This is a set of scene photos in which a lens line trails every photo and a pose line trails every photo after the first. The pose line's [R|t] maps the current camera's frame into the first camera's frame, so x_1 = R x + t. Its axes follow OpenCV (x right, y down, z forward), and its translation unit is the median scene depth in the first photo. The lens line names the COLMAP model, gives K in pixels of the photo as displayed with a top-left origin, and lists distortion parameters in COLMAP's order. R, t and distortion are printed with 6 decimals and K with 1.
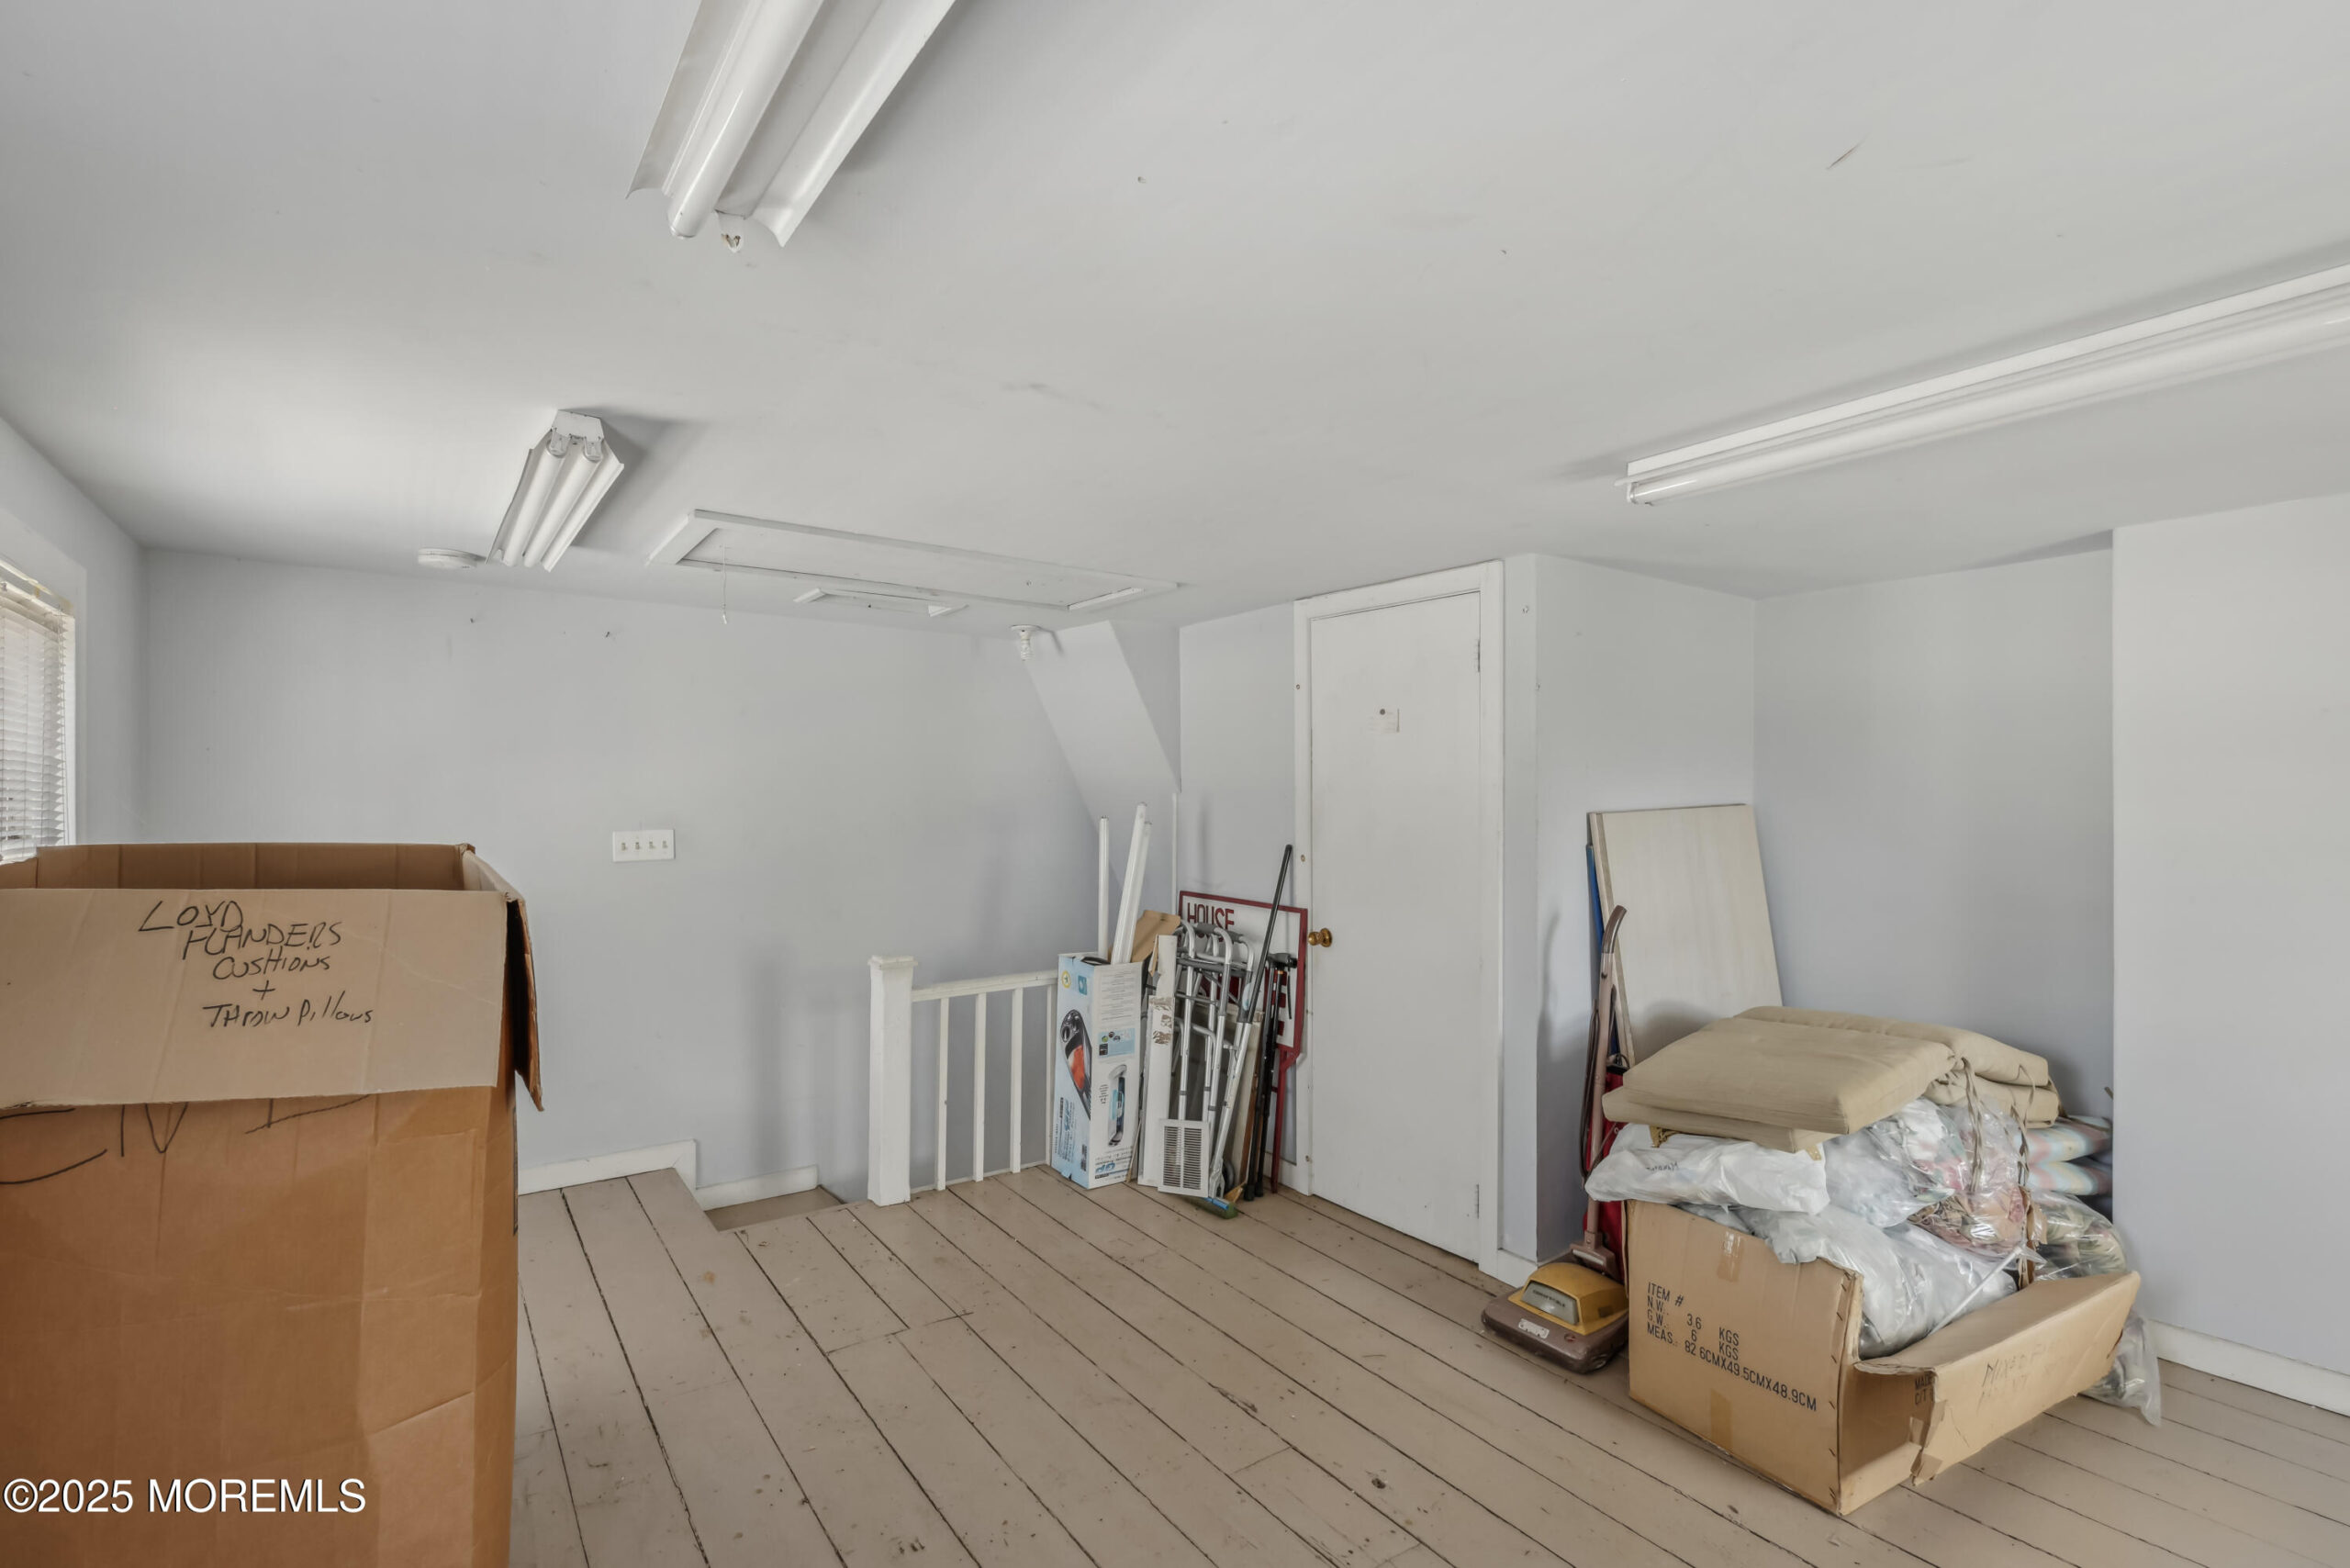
lens RADIAL K [[1101.7, 0, 1181.8], [0, 1101.7, 793.4], [0, 0, 1]] dist [-0.002372, -0.000222]
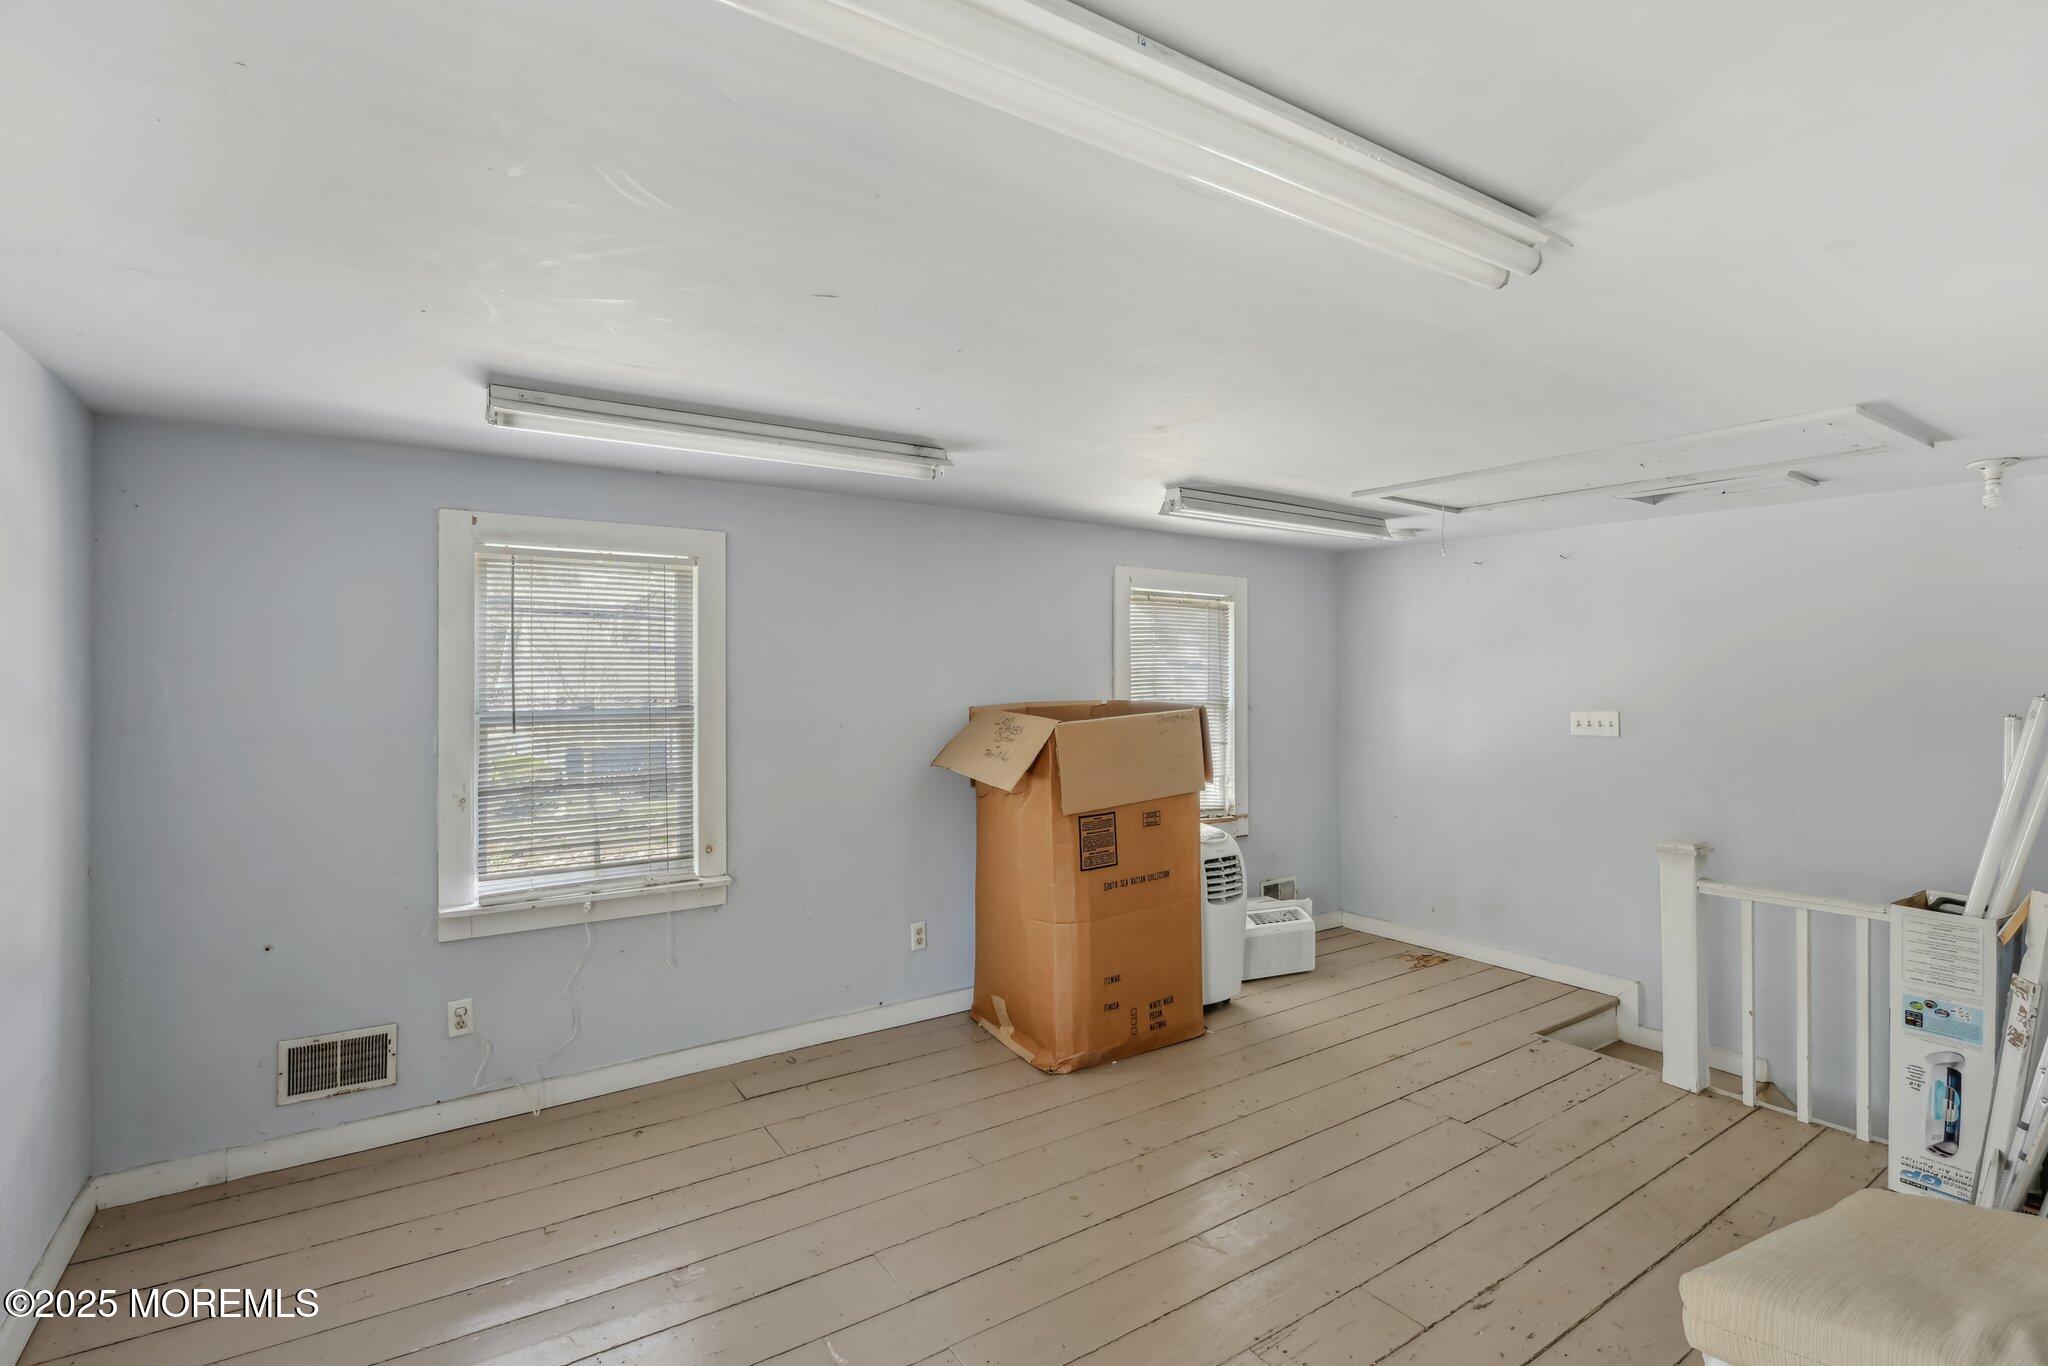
lens RADIAL K [[960.1, 0, 1029.4], [0, 960.1, 673.8], [0, 0, 1]] dist [-0.002372, -0.000222]
pose [[-0.020624, -0.005726, -0.999771, 0.600444], [0.001398, 0.999982, -0.005756, -0.003268], [0.999786, -0.001516, -0.020615, 0.398190]]
